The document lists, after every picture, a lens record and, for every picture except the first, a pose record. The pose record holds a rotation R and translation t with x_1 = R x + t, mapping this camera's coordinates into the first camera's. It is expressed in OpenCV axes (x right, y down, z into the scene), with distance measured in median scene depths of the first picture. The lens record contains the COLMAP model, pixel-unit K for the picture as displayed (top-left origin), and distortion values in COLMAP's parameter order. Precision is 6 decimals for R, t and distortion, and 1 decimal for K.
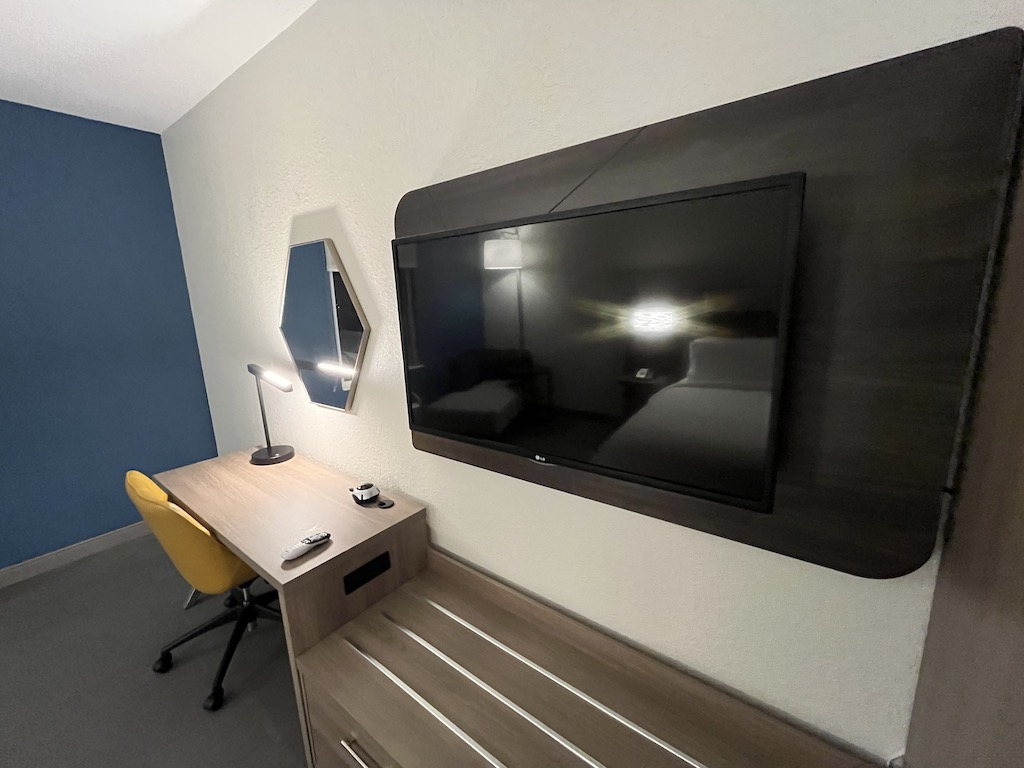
lens RADIAL K [[421.8, 0, 508.5], [0, 421.8, 382.6], [0, 0, 1]] dist [-0.002344, -0.000413]
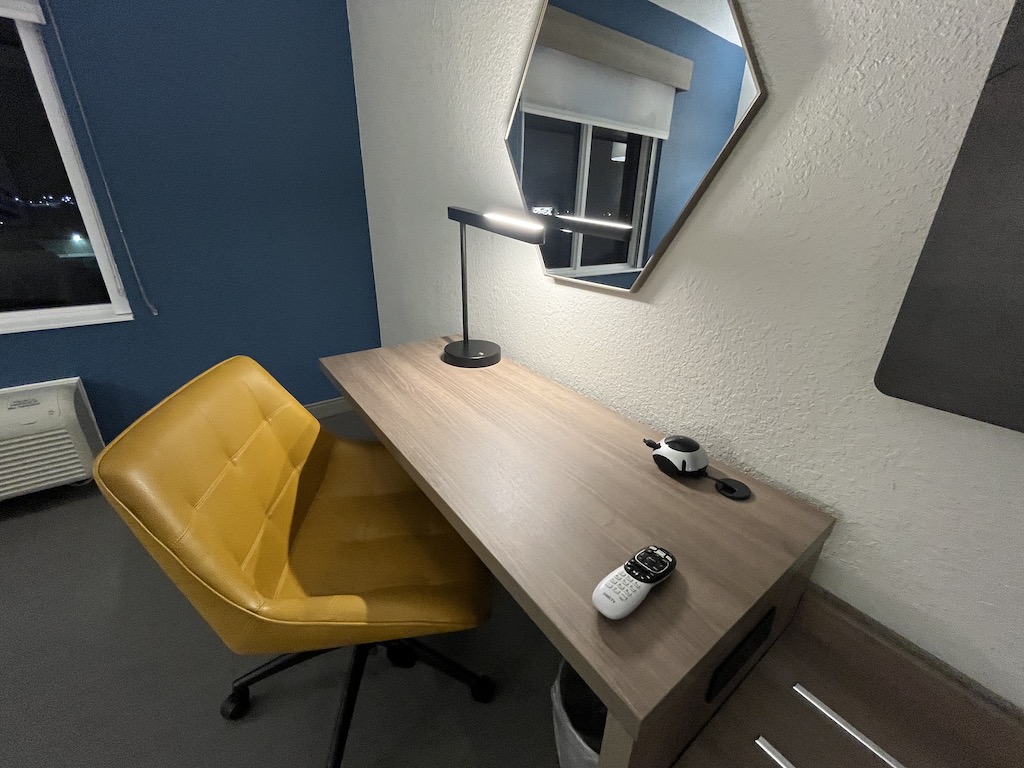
lens RADIAL K [[421.8, 0, 508.5], [0, 421.8, 382.6], [0, 0, 1]] dist [-0.002344, -0.000413]
pose [[0.958195, 0.155224, -0.240351, -0.386136], [-0.105792, 0.972722, 0.206447, 0.084504], [0.265840, -0.172389, 0.948478, 0.431857]]
